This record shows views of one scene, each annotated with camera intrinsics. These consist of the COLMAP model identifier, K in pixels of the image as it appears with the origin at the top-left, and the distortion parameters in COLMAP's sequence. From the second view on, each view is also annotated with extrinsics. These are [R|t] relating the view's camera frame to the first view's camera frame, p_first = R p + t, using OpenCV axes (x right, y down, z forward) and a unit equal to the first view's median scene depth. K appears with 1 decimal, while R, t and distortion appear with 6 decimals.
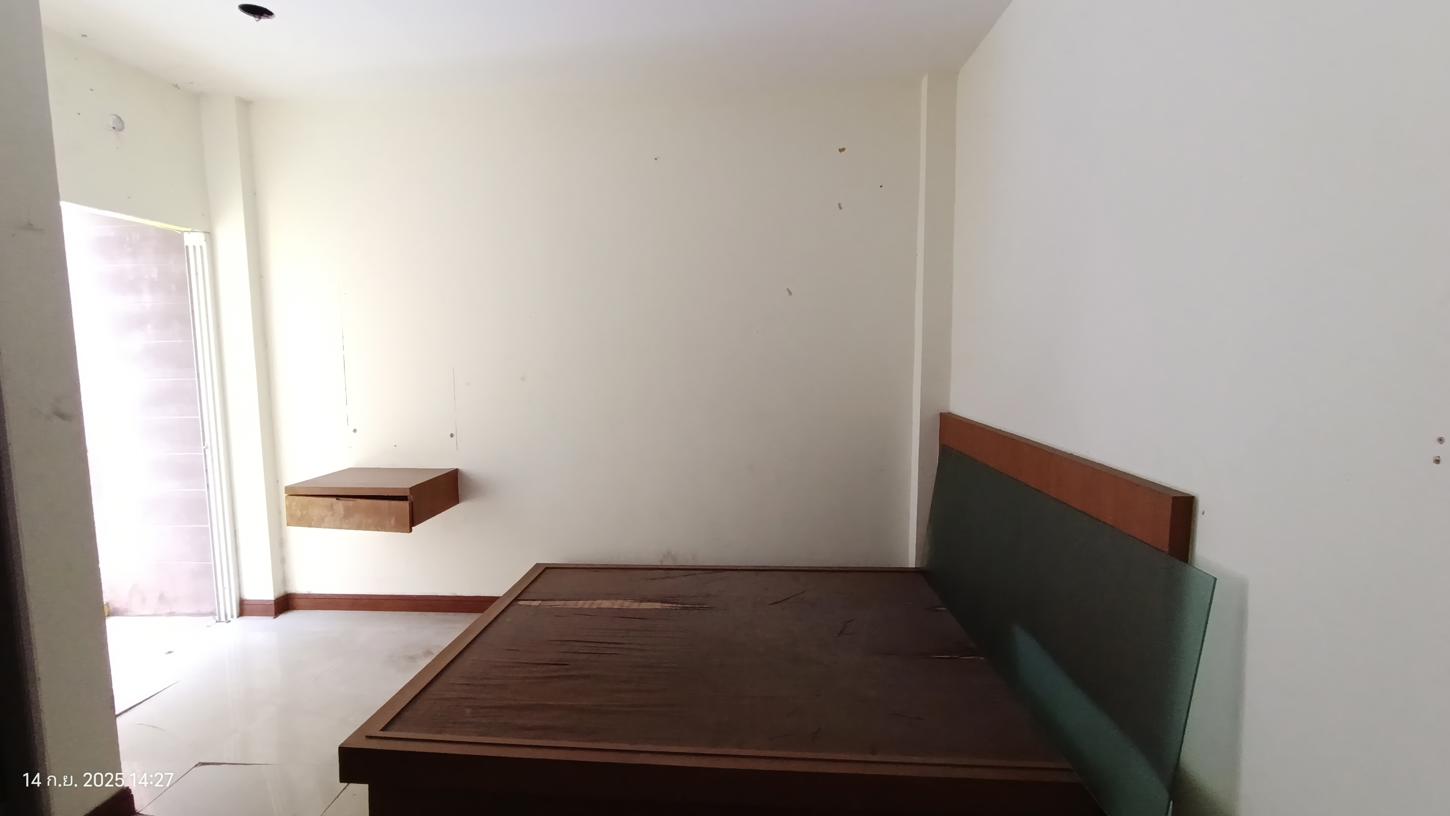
lens RADIAL K [[669.5, 0, 710.0], [0, 669.5, 408.0], [0, 0, 1]] dist [0.000147, 0.003976]
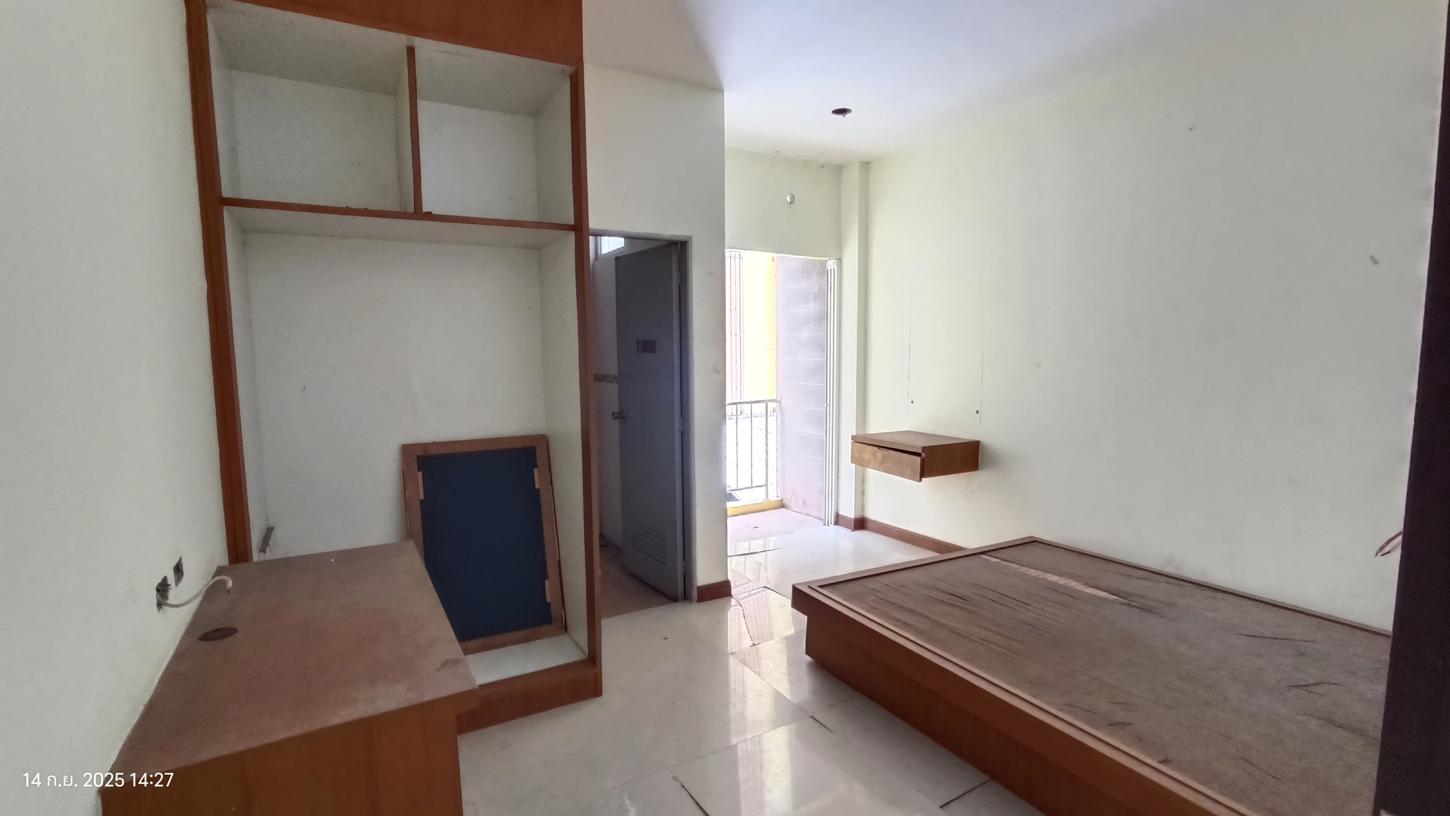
lens RADIAL K [[669.5, 0, 721.2], [0, 669.5, 400.5], [0, 0, 1]] dist [0.000147, 0.003976]
pose [[0.568603, 0.072223, -0.819435, 0.342193], [-0.075072, 0.996537, 0.035740, 0.013922], [0.819179, 0.041195, 0.572056, -0.036371]]
